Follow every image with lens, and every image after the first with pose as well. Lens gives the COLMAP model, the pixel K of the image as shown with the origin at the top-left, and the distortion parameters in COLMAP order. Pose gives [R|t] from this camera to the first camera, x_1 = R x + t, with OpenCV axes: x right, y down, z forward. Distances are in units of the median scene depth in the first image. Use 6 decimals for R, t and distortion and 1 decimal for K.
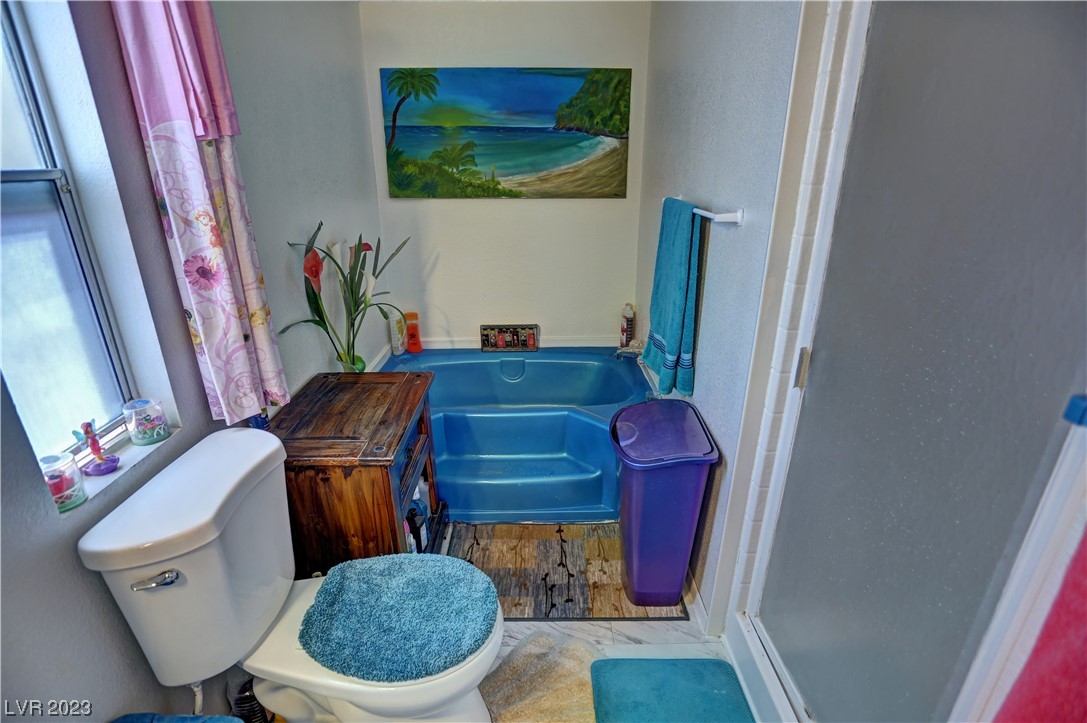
lens RADIAL K [[527.3, 0, 543.5], [0, 527.3, 361.5], [0, 0, 1]] dist [-0.072731, 0.031372]
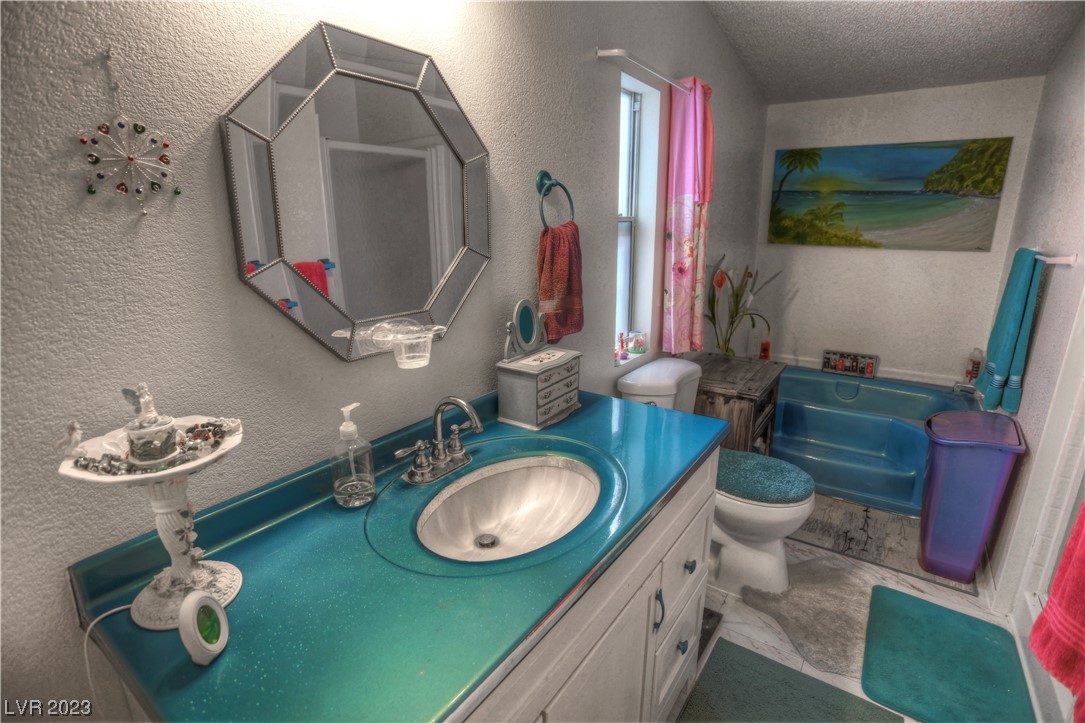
lens RADIAL K [[526.3, 0, 542.5], [0, 526.3, 361.5], [0, 0, 1]] dist [-0.072731, 0.031372]
pose [[0.812071, 0.150488, -0.563820, 0.032574], [-0.203919, 0.978446, -0.032551, 0.151703], [0.546769, 0.141408, 0.825256, -0.389994]]
